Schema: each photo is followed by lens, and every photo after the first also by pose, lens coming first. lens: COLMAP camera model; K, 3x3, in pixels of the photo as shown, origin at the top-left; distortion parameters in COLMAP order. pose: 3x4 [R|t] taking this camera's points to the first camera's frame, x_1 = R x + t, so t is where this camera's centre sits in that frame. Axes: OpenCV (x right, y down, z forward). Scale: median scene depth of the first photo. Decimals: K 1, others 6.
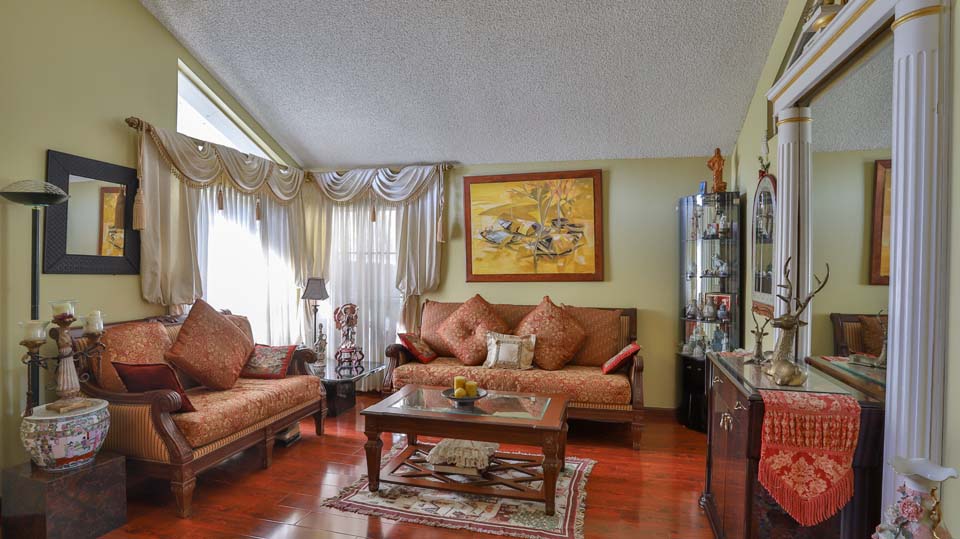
lens RADIAL K [[506.3, 0, 480.0], [0, 506.3, 269.5], [0, 0, 1]] dist [-0.078353, 0.036447]
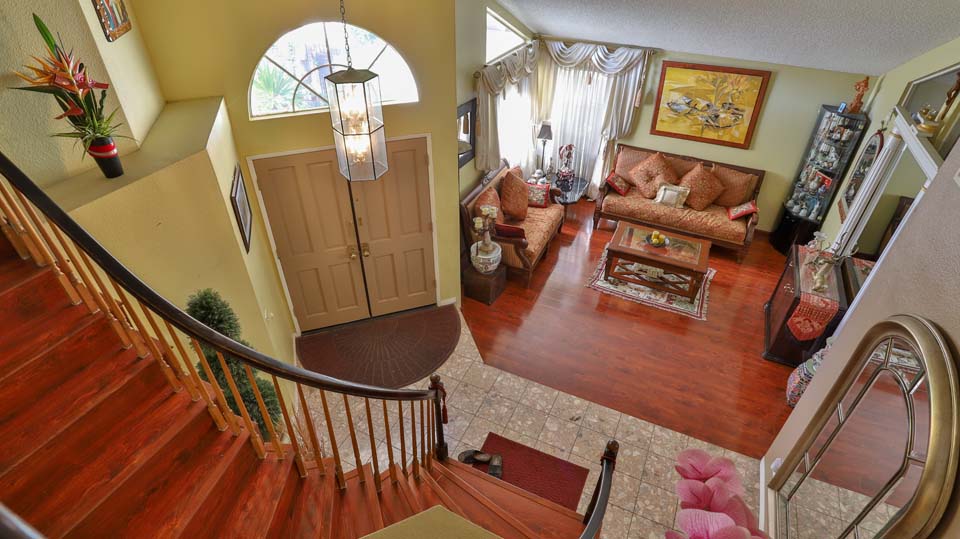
lens RADIAL K [[506.3, 0, 480.0], [0, 506.3, 269.5], [0, 0, 1]] dist [-0.078353, 0.036447]
pose [[0.984231, 0.109027, -0.139293, -0.281391], [-0.006865, 0.810414, 0.585817, -0.527550], [0.176754, -0.575623, 0.798384, -0.485258]]
